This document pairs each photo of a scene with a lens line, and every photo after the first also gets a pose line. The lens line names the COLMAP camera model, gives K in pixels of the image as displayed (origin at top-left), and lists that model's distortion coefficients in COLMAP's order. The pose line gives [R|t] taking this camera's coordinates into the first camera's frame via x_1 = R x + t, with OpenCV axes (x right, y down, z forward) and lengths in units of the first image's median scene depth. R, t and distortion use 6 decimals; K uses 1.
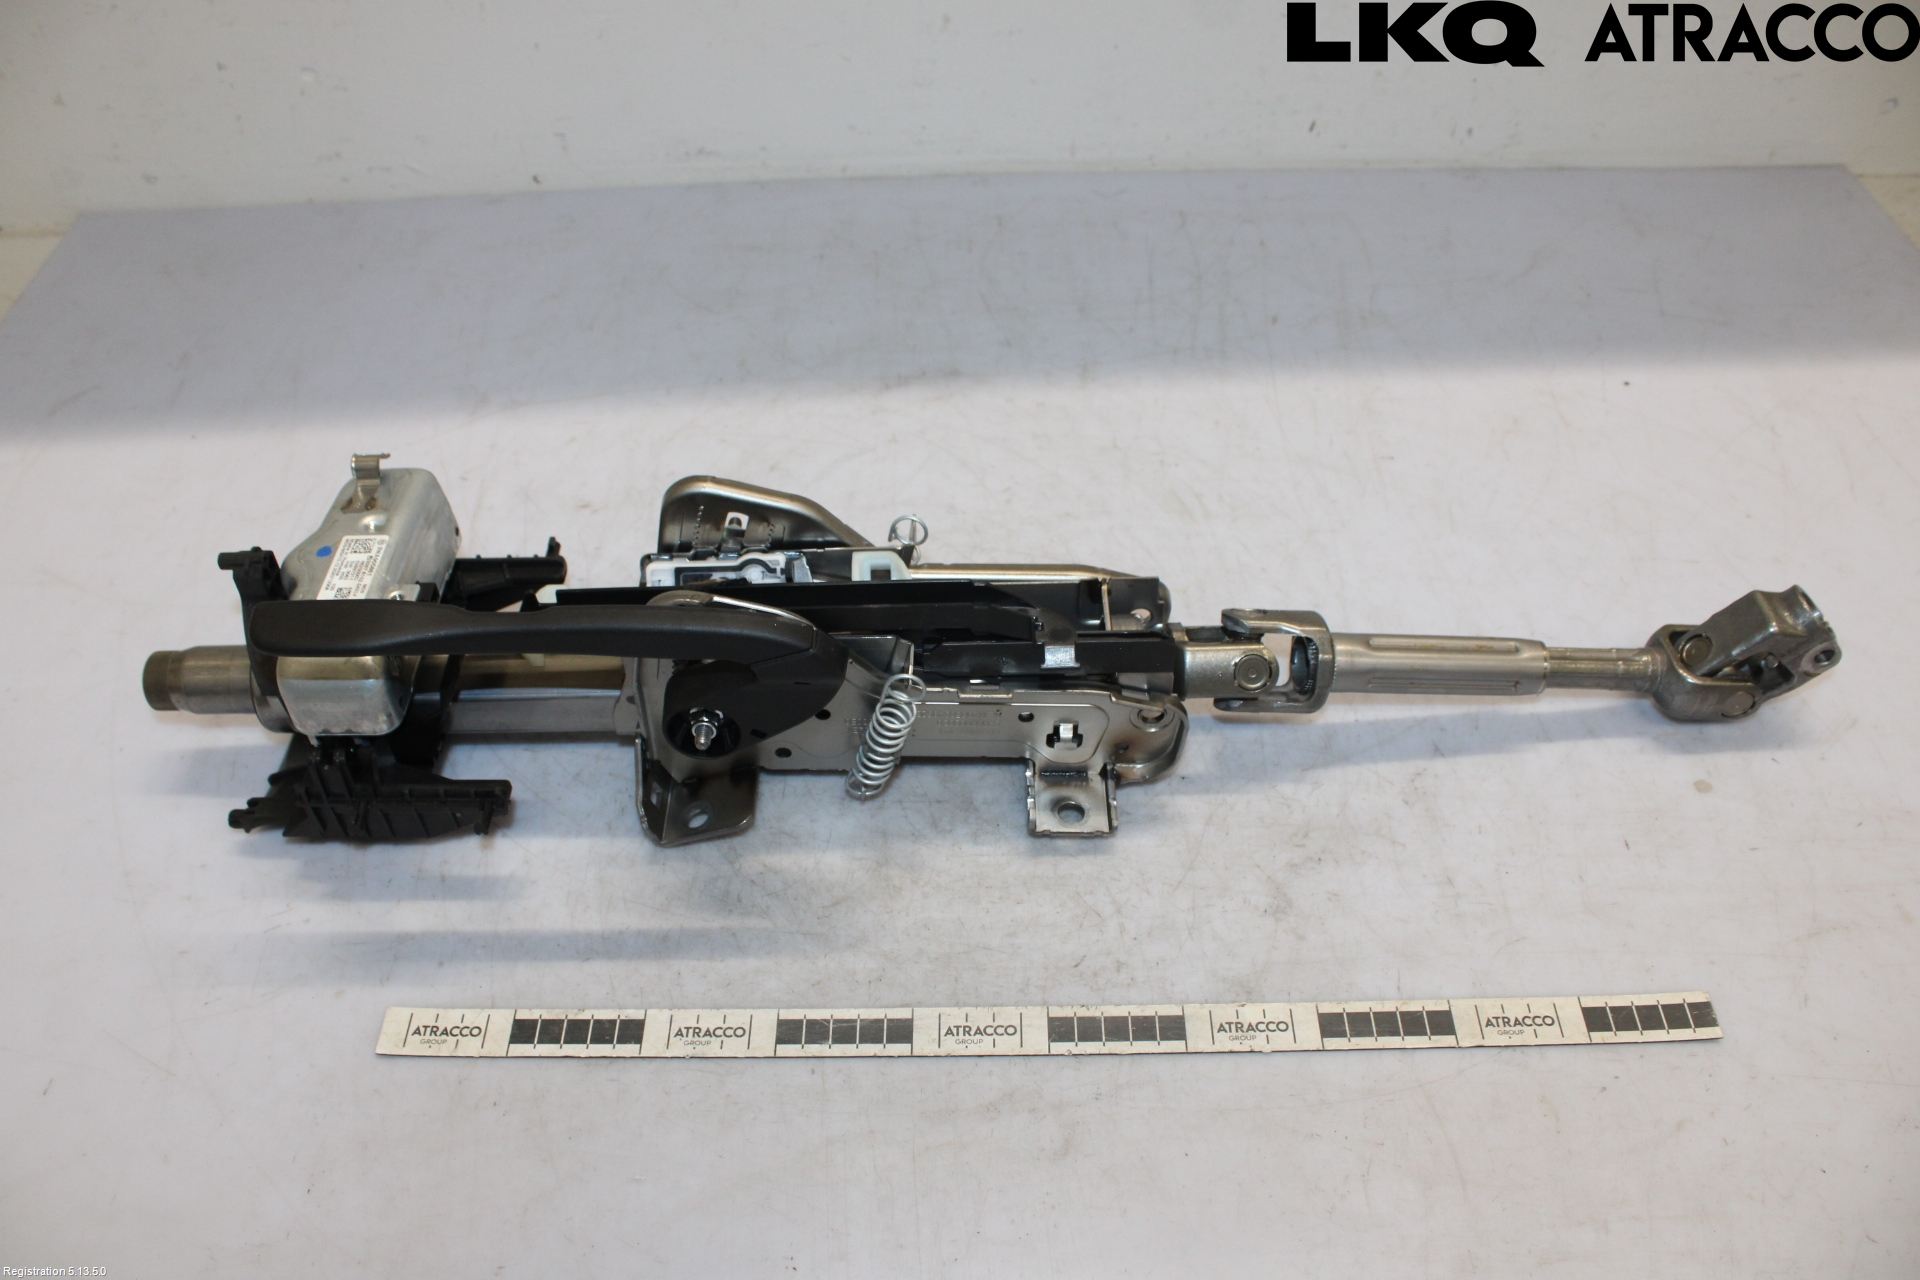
lens RADIAL K [[1616.4, 0, 972.1], [0, 1616.4, 641.5], [0, 0, 1]] dist [-0.141833, 0.090063]
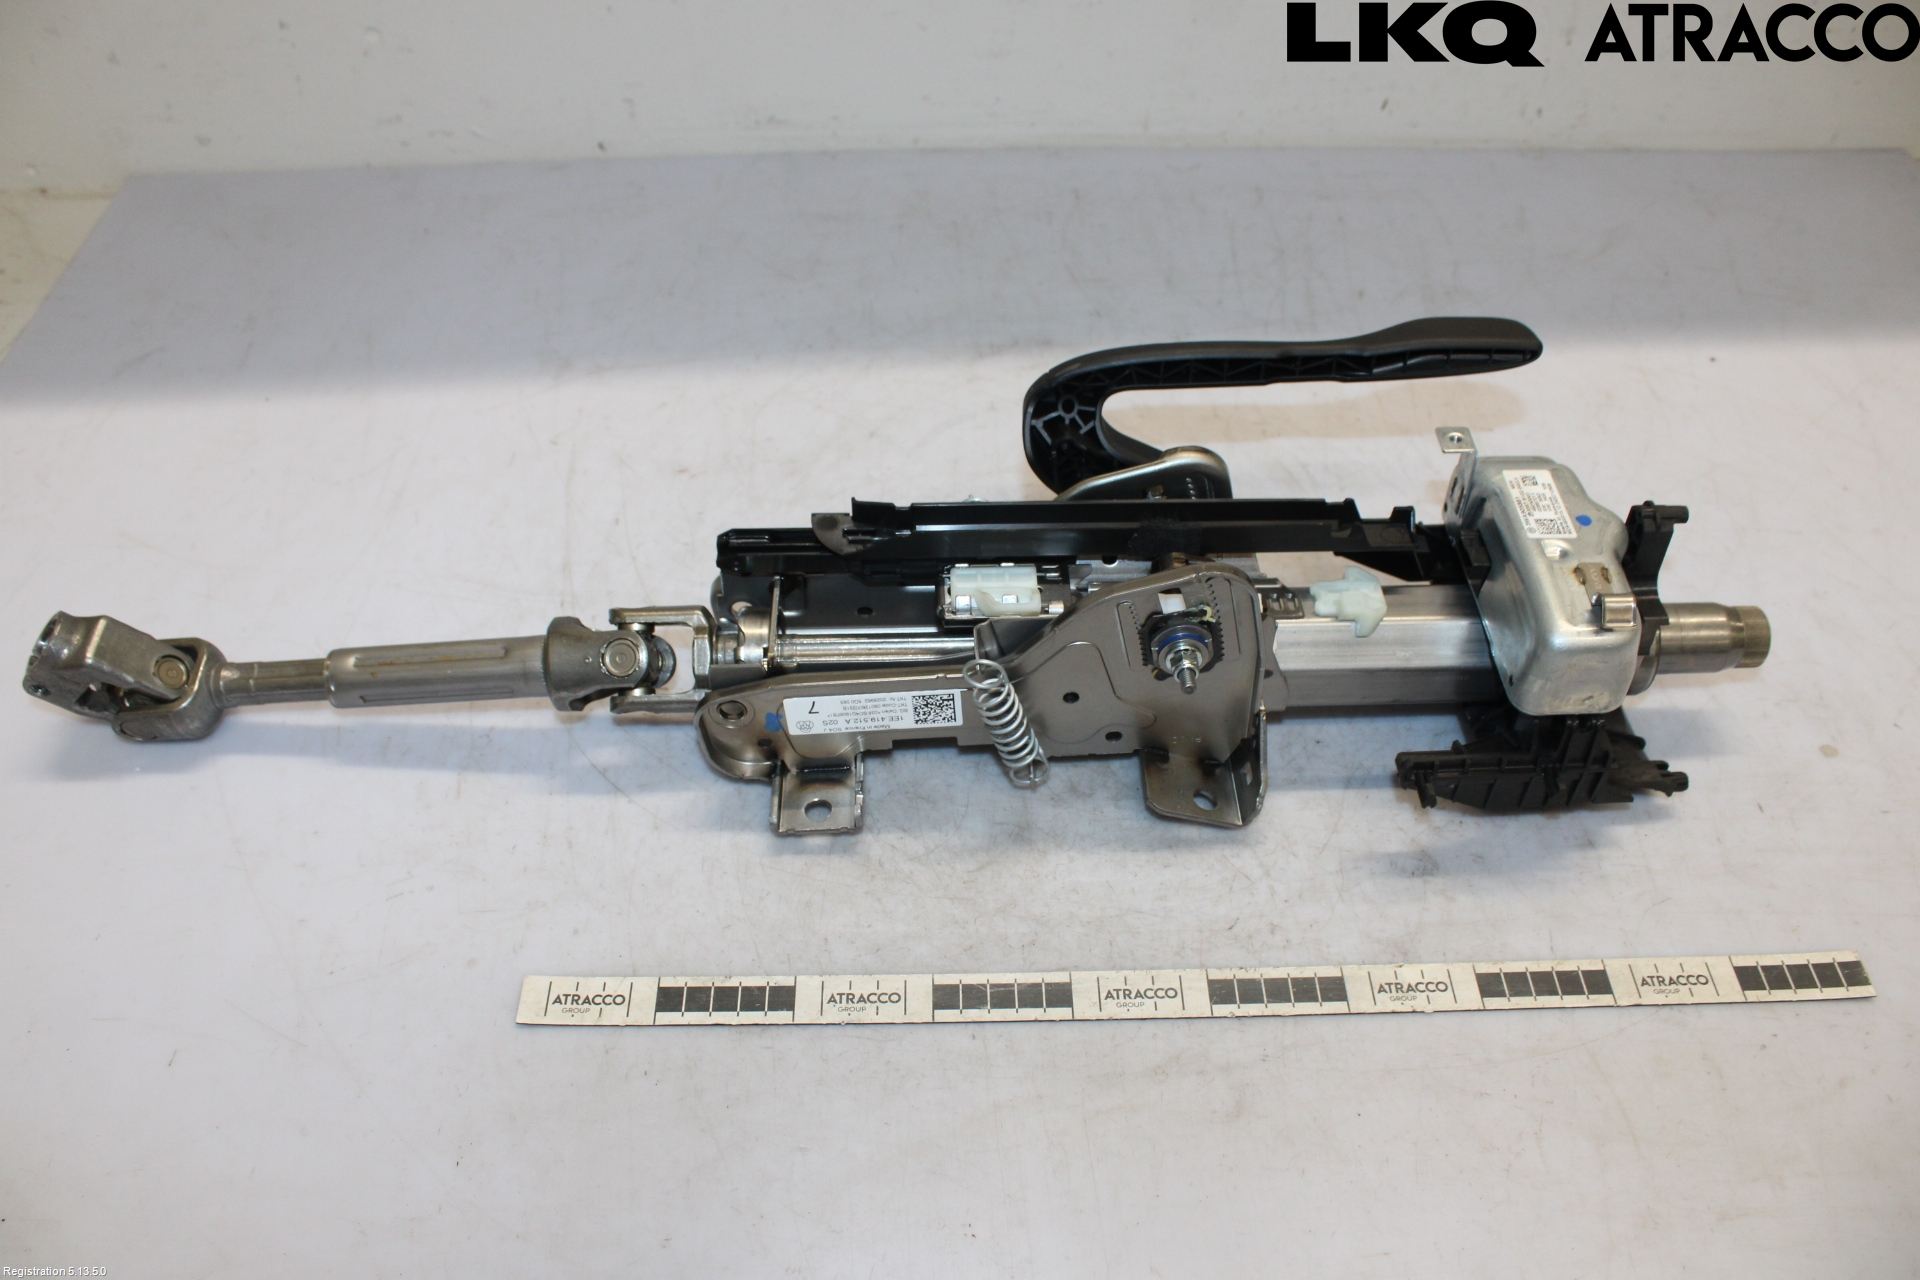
lens RADIAL K [[1616.4, 0, 887.8], [0, 1616.4, 646.0], [0, 0, 1]] dist [-0.141833, 0.090063]
pose [[0.999843, 0.003374, 0.017404, -0.164589], [-0.003280, 0.999980, -0.005450, 0.034068], [-0.017422, 0.005392, 0.999834, 0.017089]]
